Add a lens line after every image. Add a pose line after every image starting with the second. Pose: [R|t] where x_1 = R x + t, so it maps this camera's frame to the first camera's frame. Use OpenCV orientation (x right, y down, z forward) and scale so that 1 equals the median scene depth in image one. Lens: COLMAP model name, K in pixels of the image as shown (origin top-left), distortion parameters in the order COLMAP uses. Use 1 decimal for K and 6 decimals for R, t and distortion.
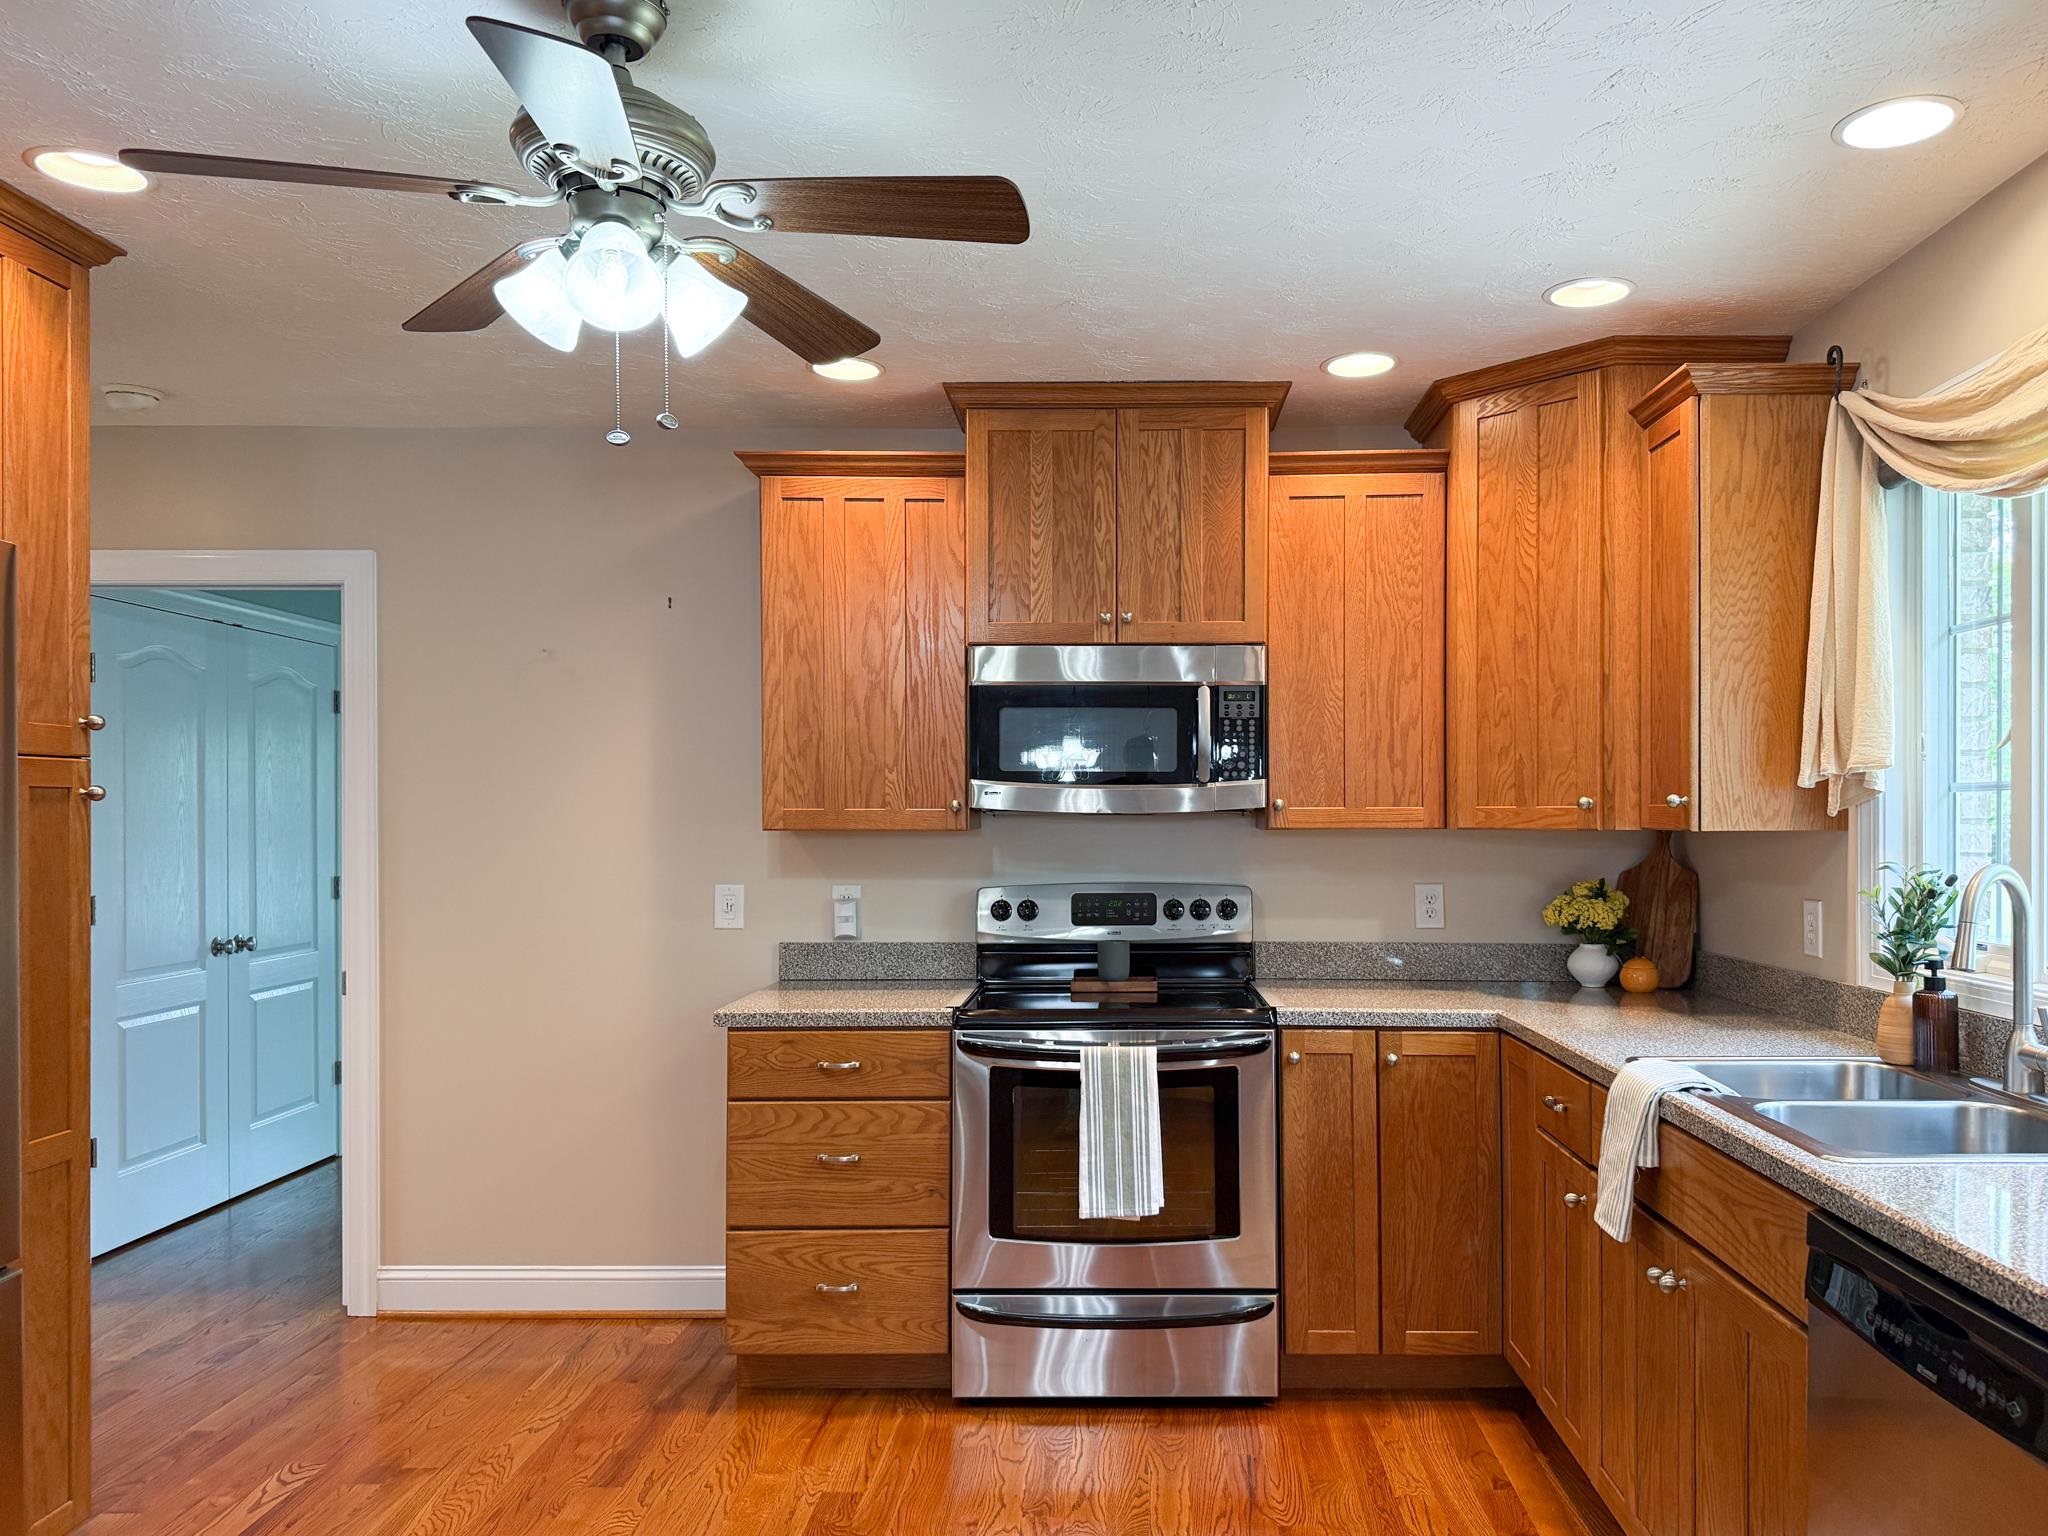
lens RADIAL K [[1458.1, 0, 1114.1], [0, 1458.1, 814.4], [0, 0, 1]] dist [0.027332, -0.057989]
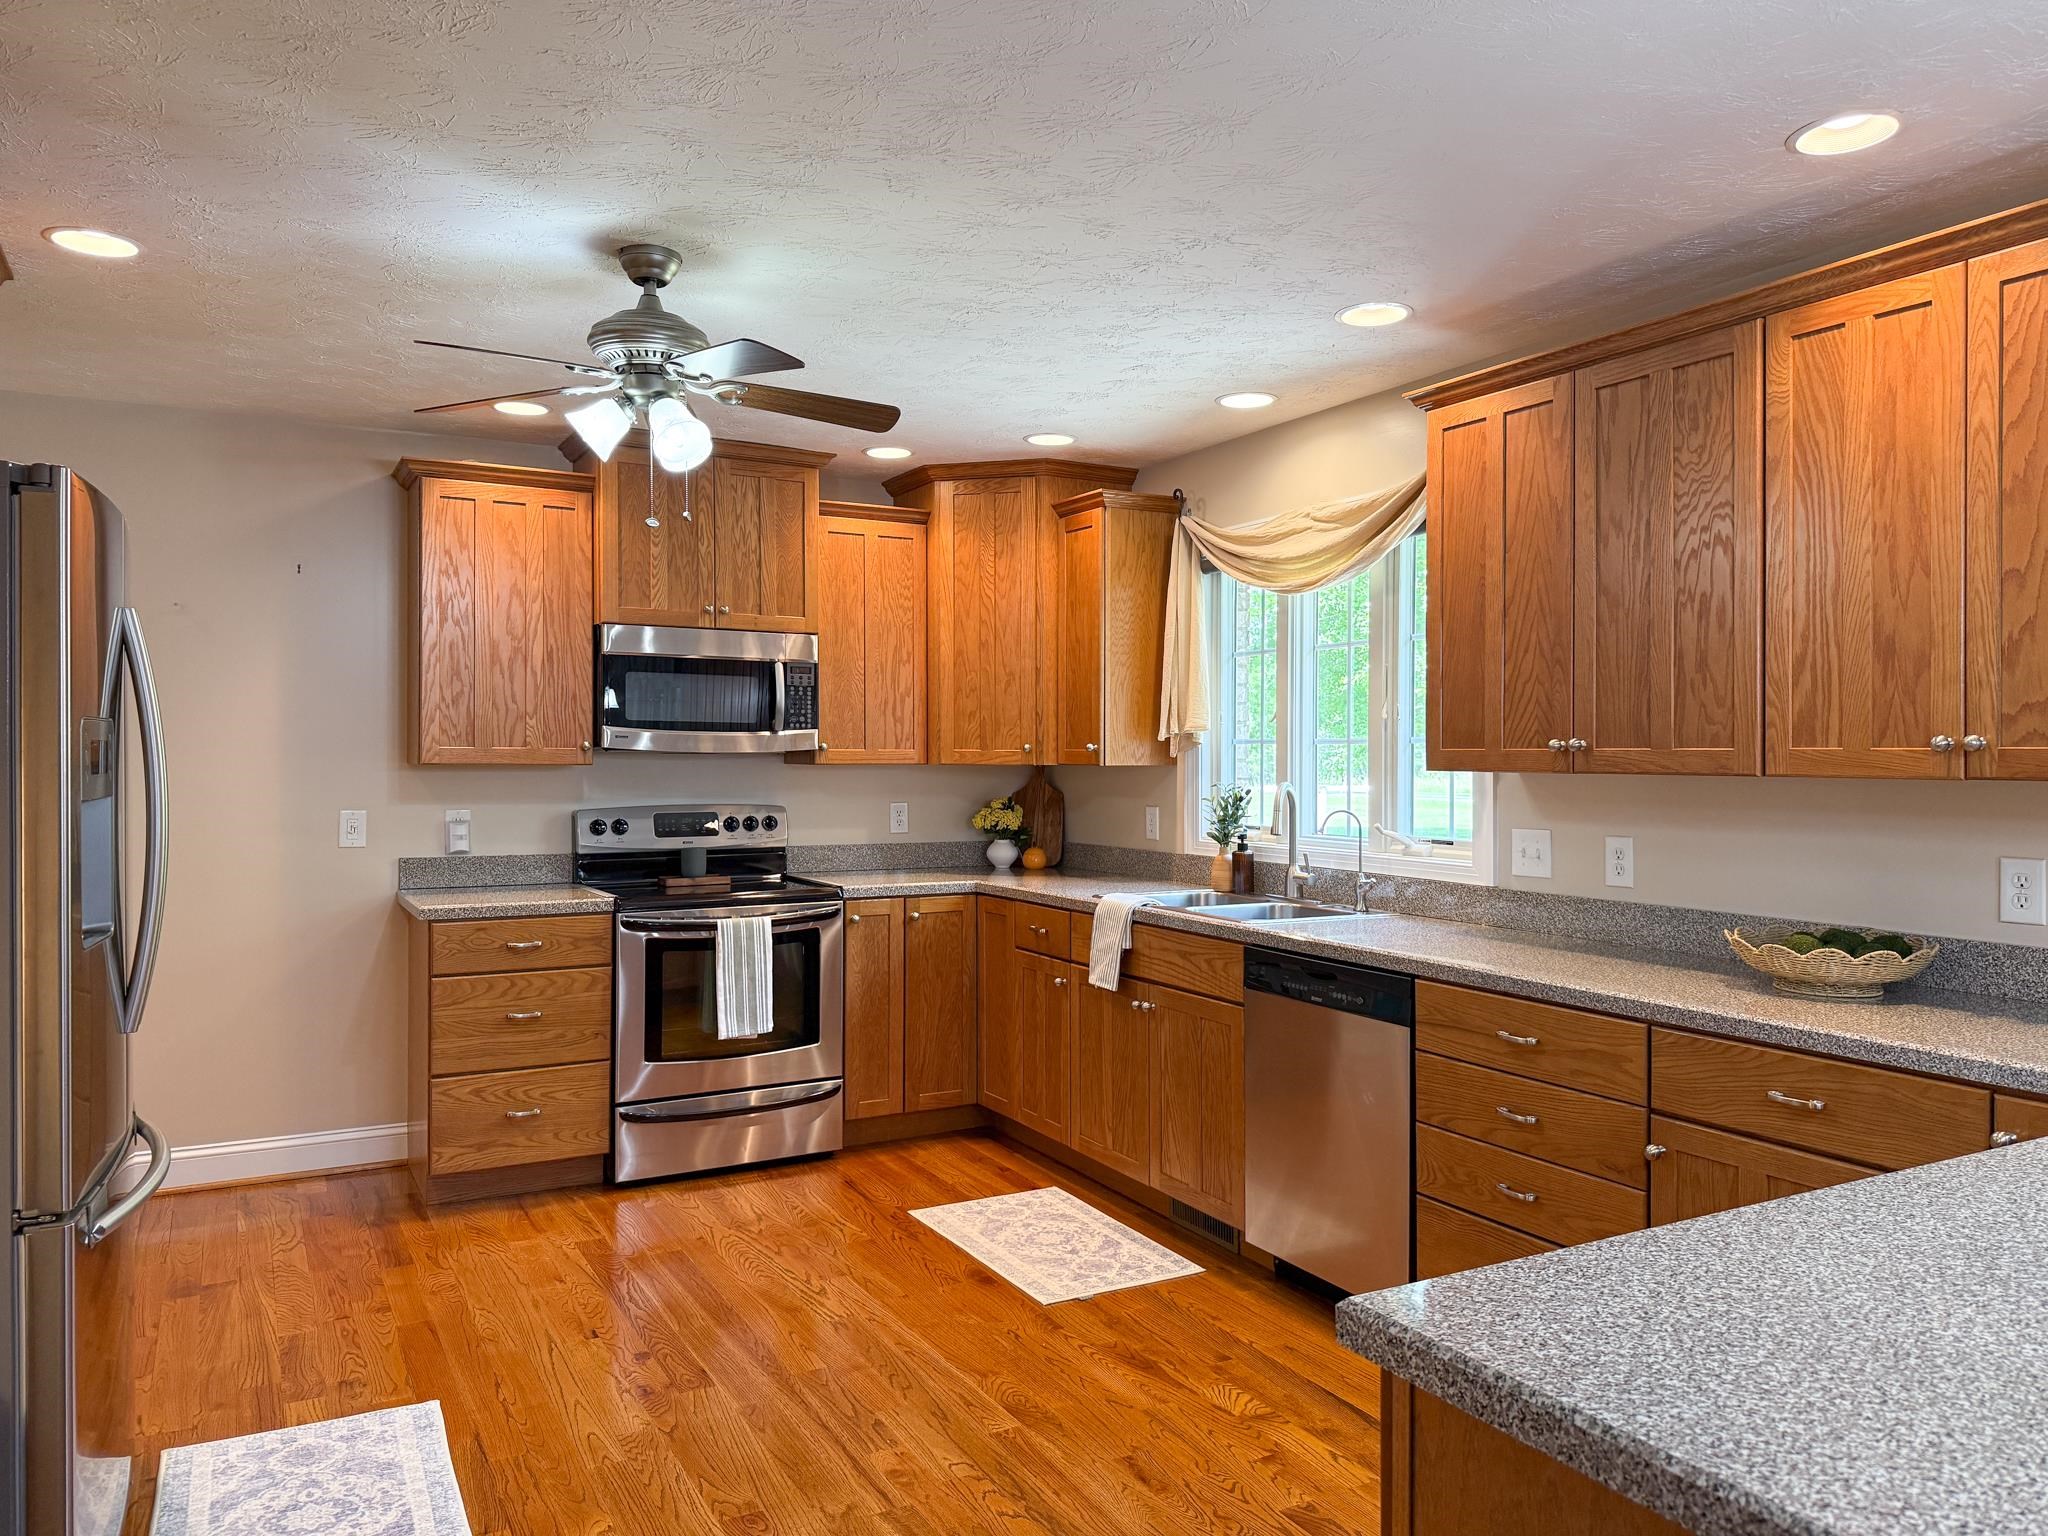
lens RADIAL K [[1458.1, 0, 1043.5], [0, 1458.1, 767.3], [0, 0, 1]] dist [0.027332, -0.057989]
pose [[0.861629, 0.002178, 0.507534, -0.452643], [-0.007250, 0.999942, 0.008017, -0.000163], [-0.507487, -0.010588, 0.861594, -0.360138]]
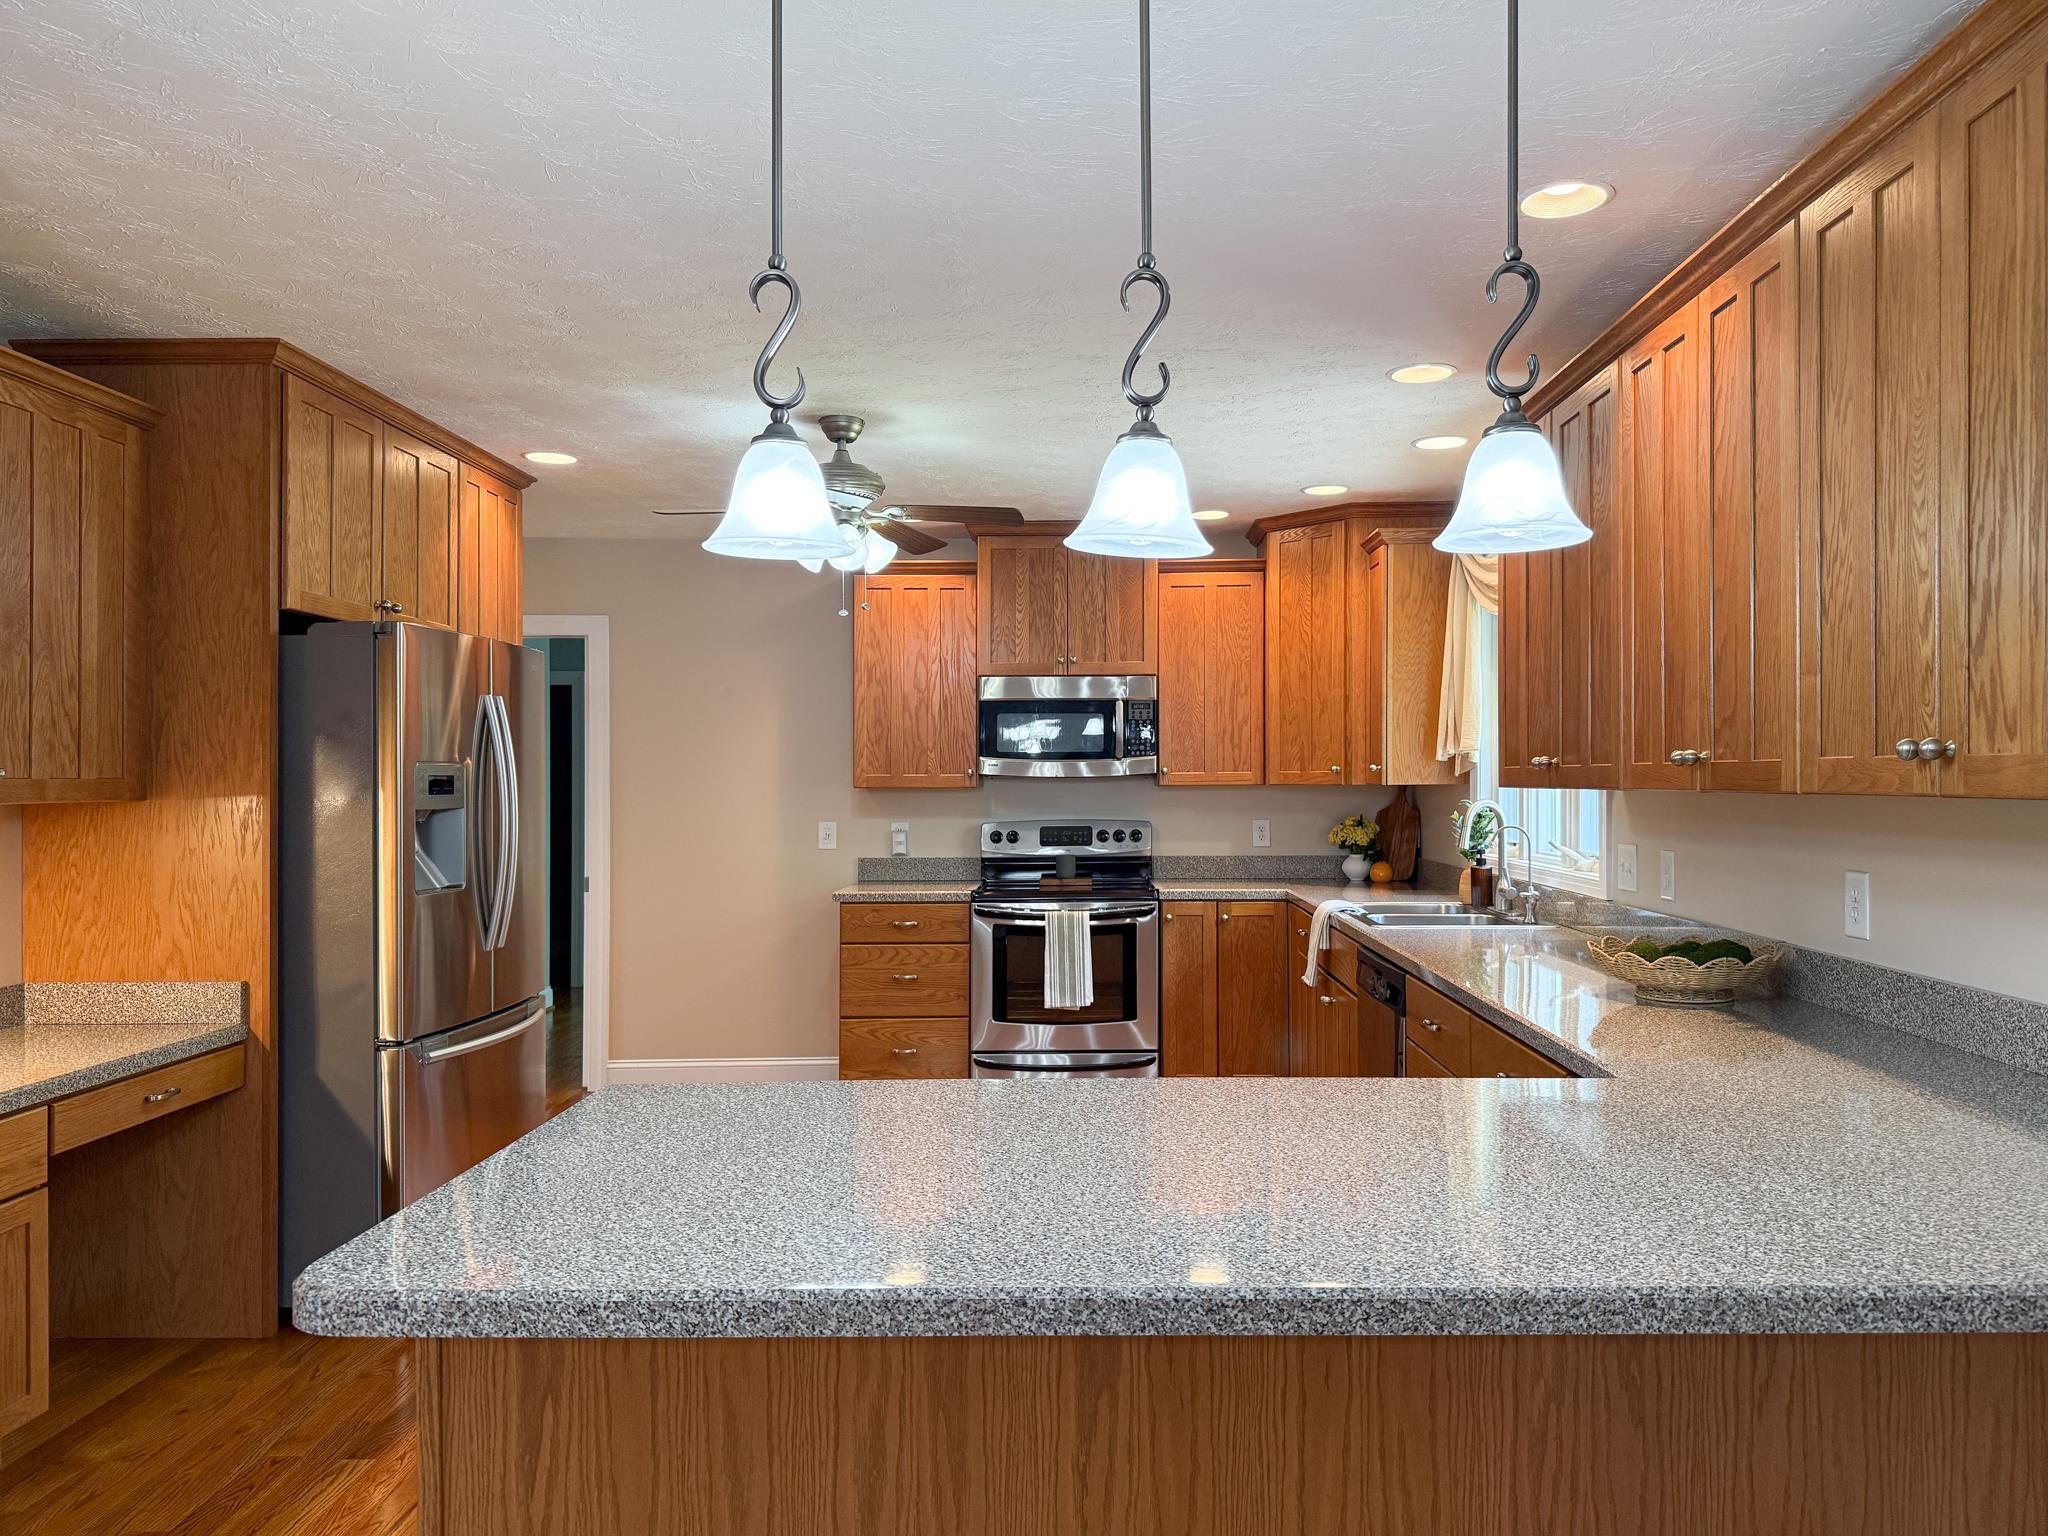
lens RADIAL K [[1458.1, 0, 1043.1], [0, 1458.1, 768.6], [0, 0, 1]] dist [0.027332, -0.057989]
pose [[0.999783, -0.002953, -0.020640, 0.010254], [0.002830, 0.999978, -0.005972, 0.000046], [0.020657, 0.005912, 0.999769, -0.720416]]
